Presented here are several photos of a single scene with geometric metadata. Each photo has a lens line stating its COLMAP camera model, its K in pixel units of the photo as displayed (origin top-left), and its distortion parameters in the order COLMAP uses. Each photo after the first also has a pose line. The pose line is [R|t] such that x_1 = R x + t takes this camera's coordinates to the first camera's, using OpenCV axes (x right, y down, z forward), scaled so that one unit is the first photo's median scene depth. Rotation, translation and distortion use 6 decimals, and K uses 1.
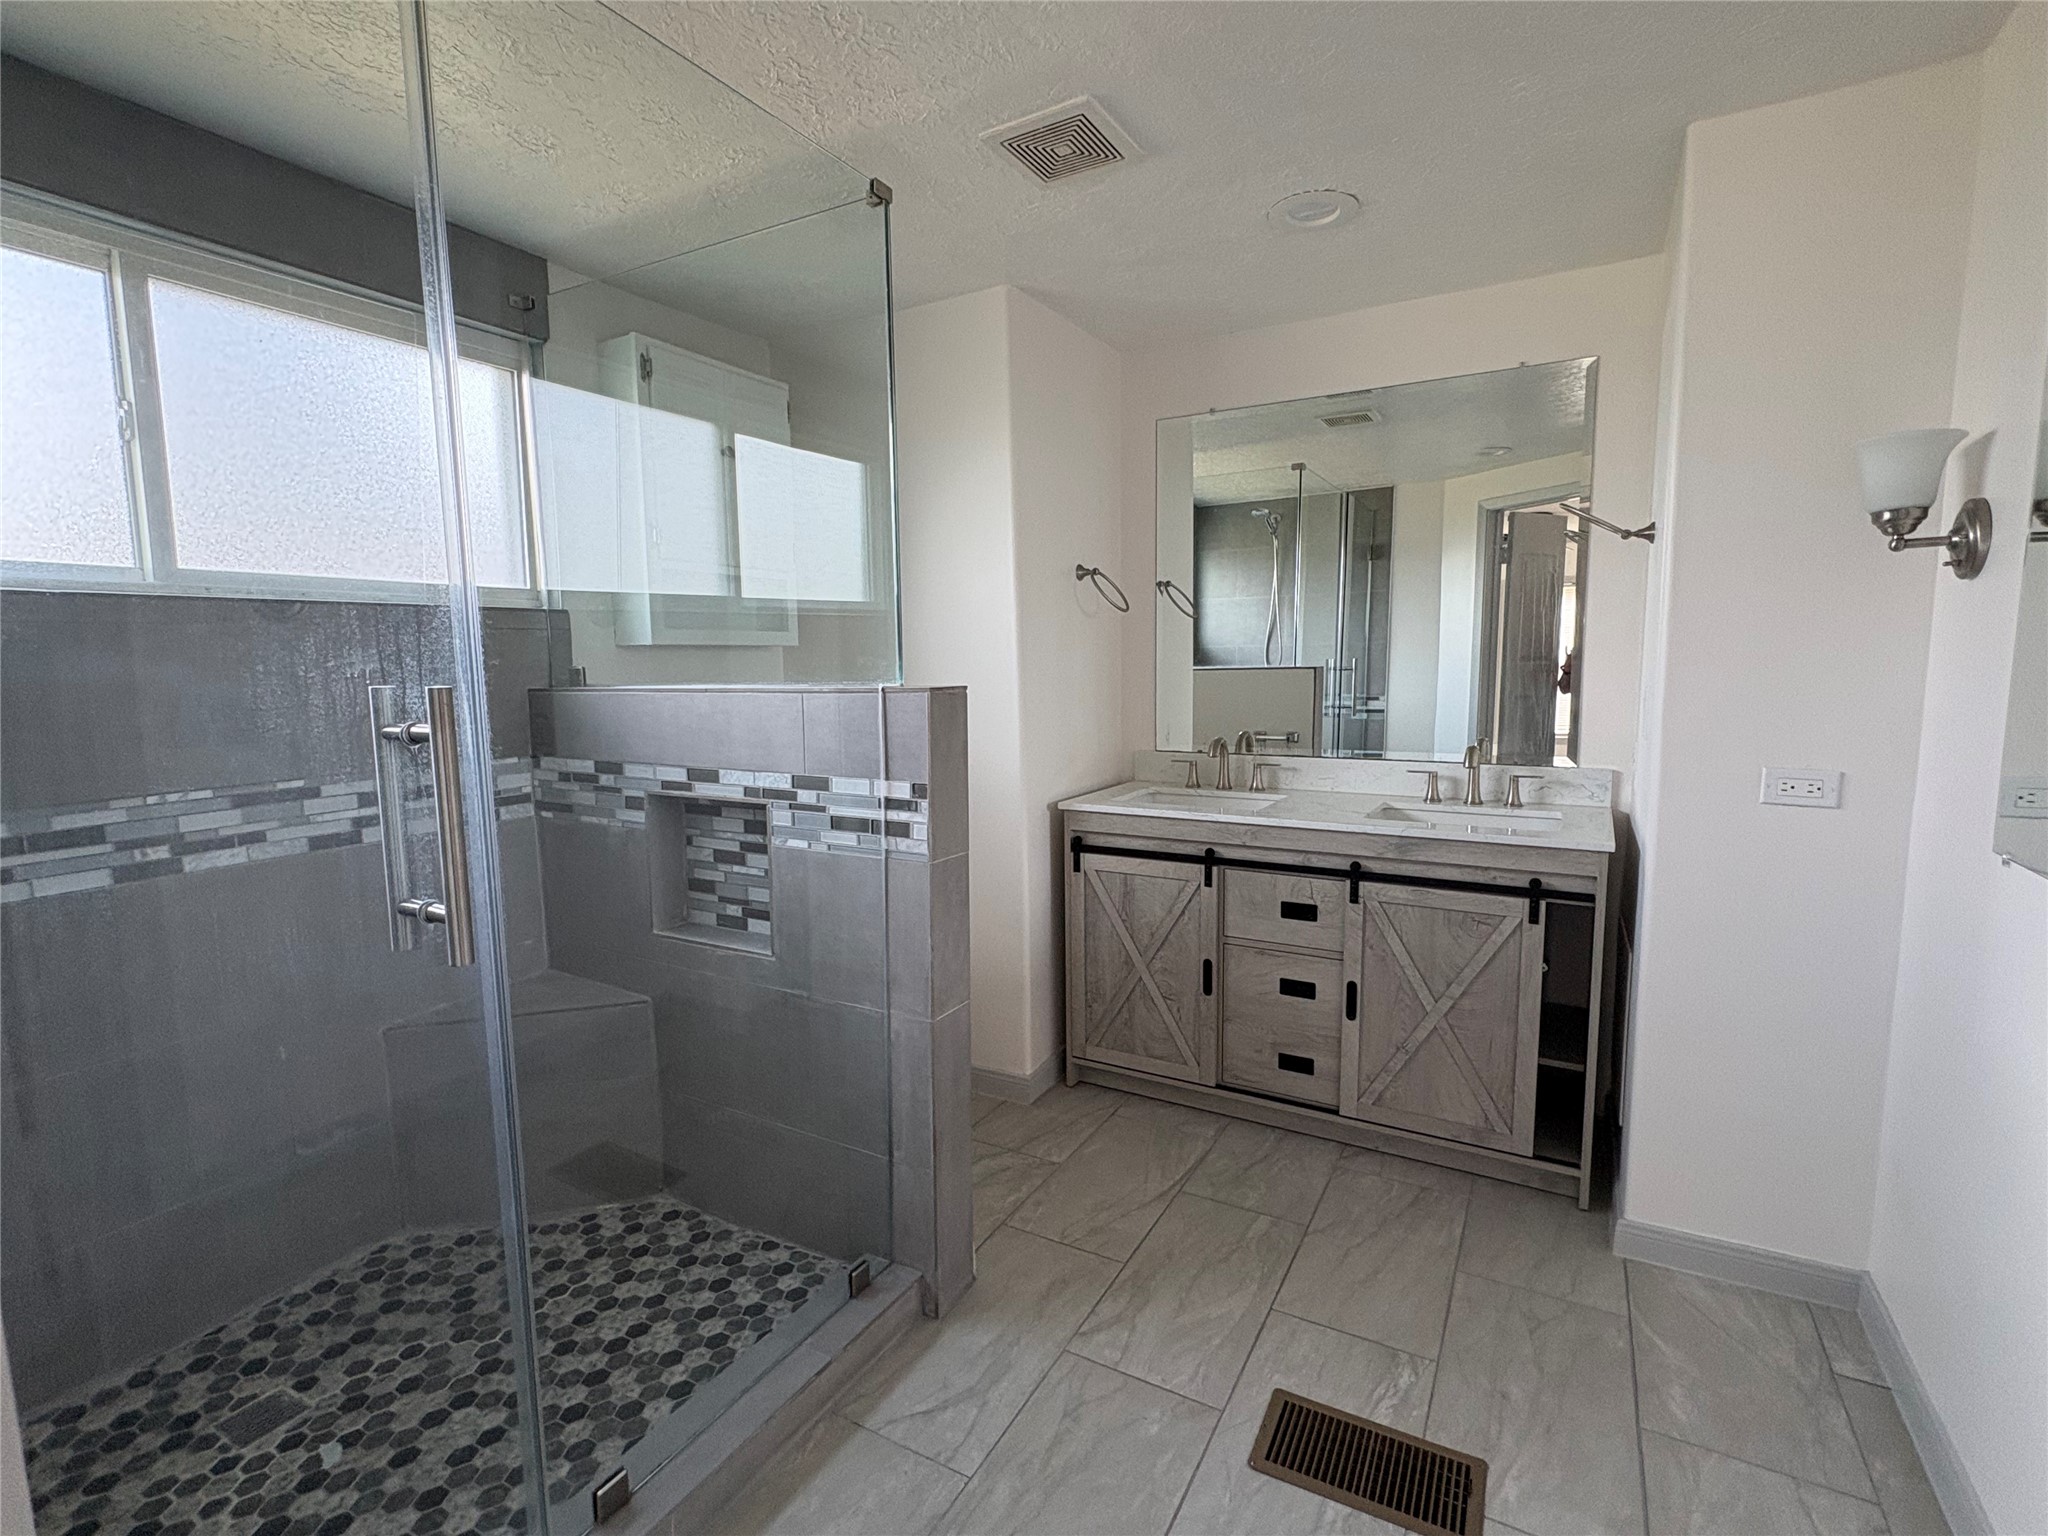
lens RADIAL K [[962.2, 0, 1019.8], [0, 962.2, 767.6], [0, 0, 1]] dist [0.000006, 0.000069]
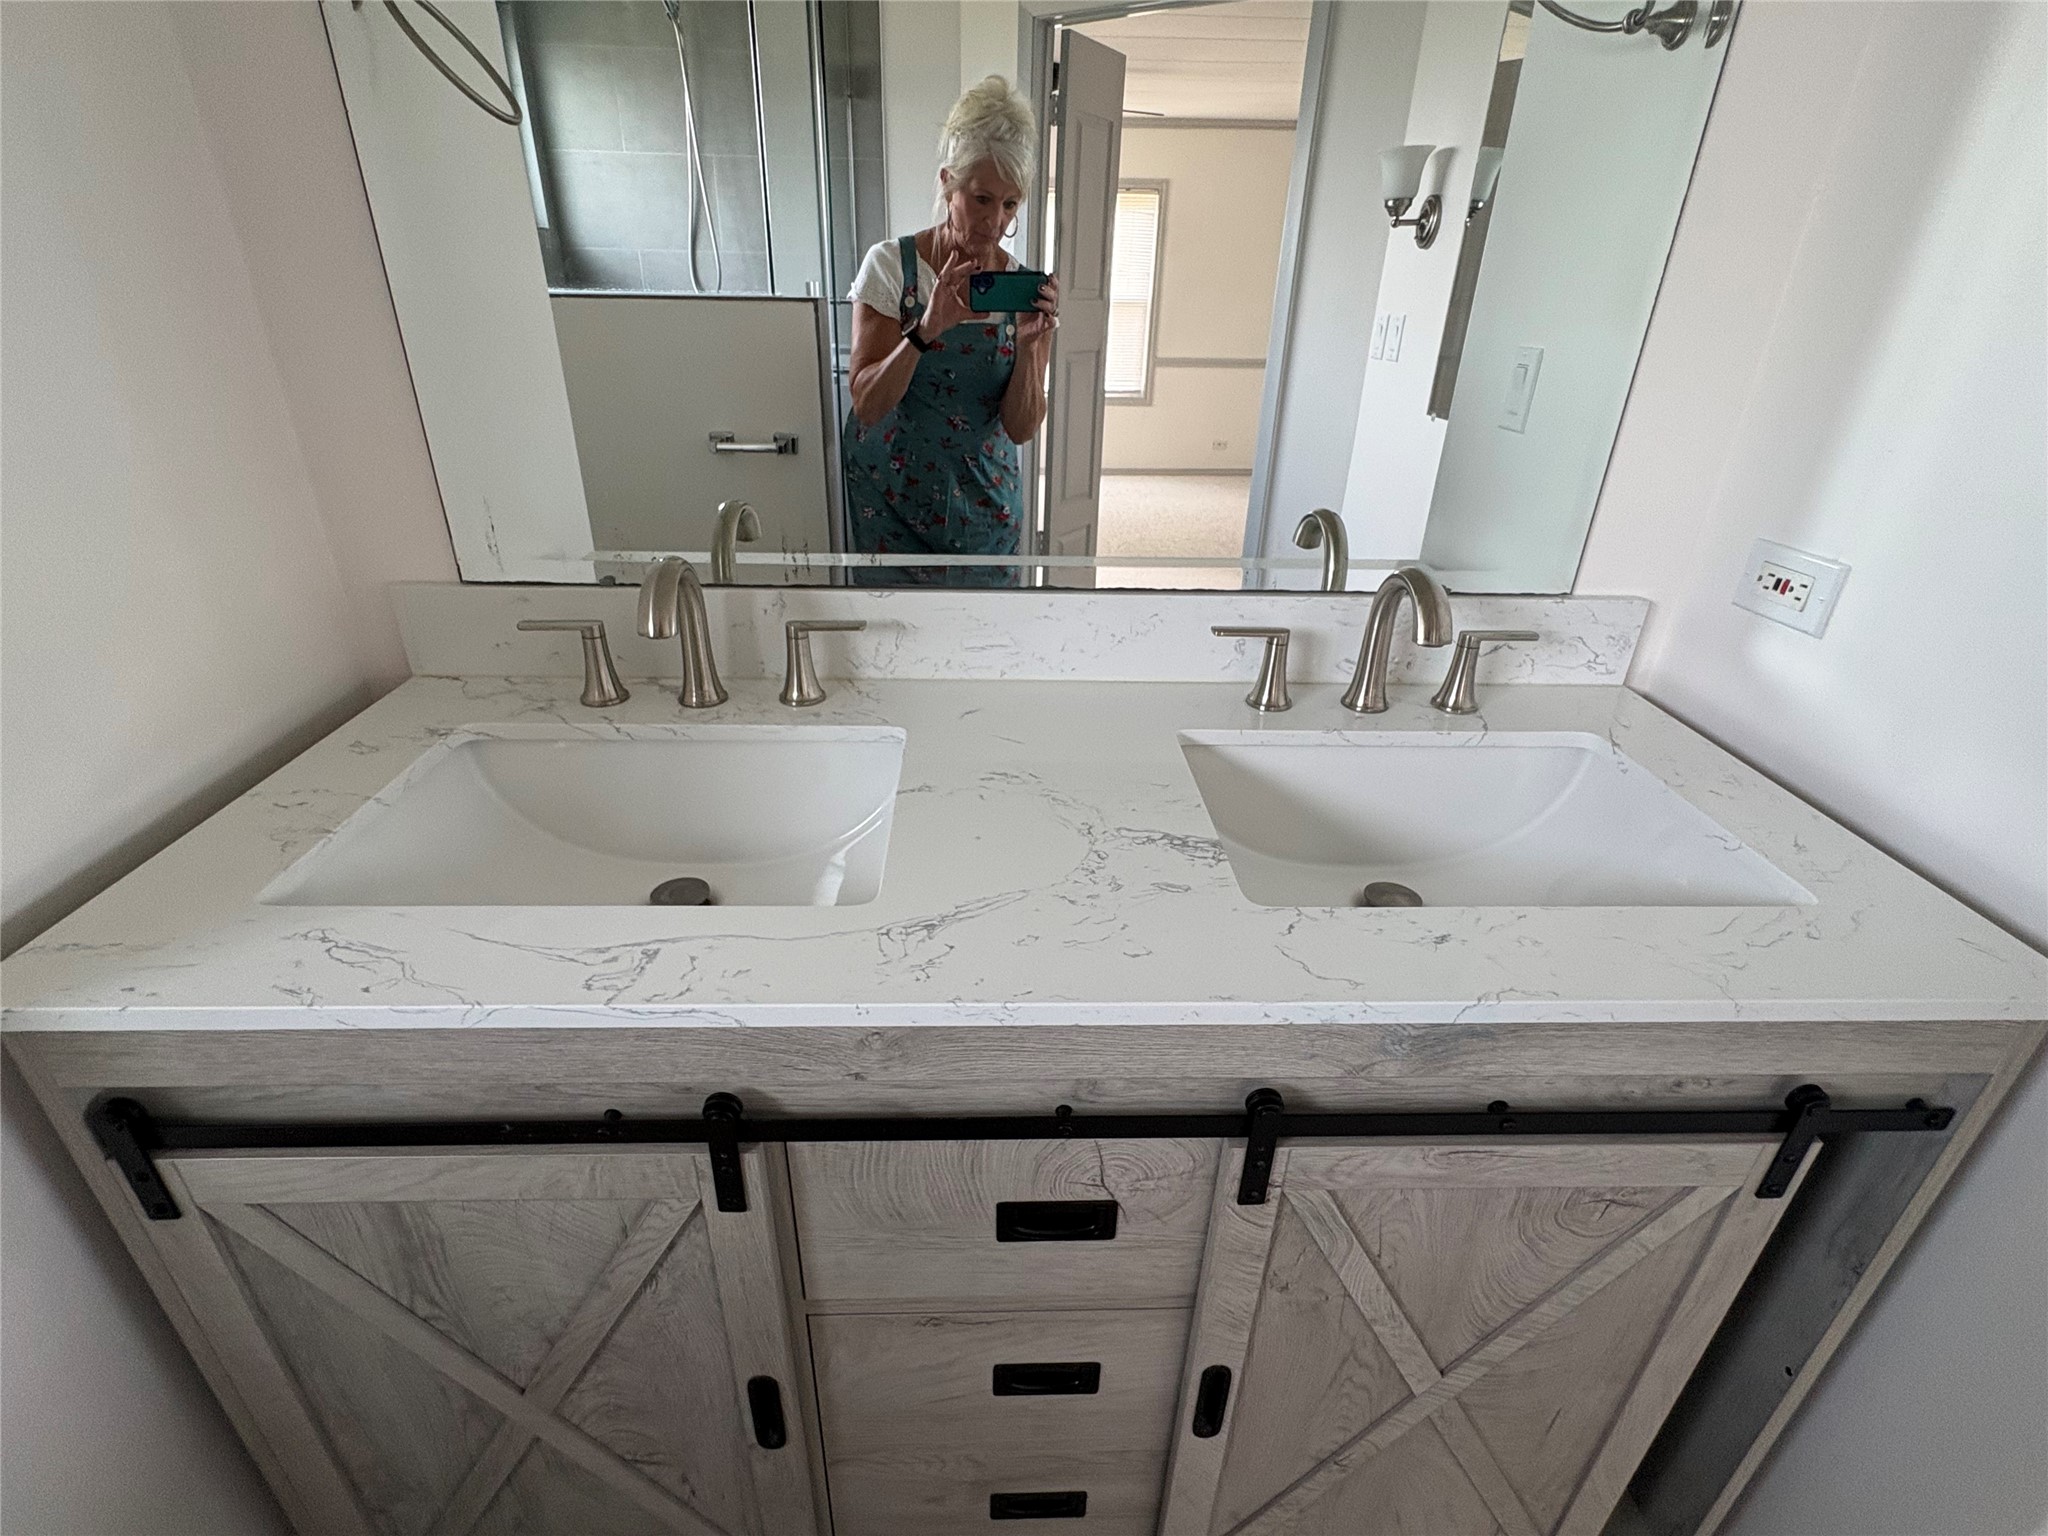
lens RADIAL K [[962.2, 0, 1026.1], [0, 962.2, 767.1], [0, 0, 1]] dist [0.000006, 0.000069]
pose [[0.839601, -0.214860, 0.498905, 0.169474], [0.026857, 0.933744, 0.356933, -0.093087], [-0.542540, -0.286282, 0.789742, 0.841400]]
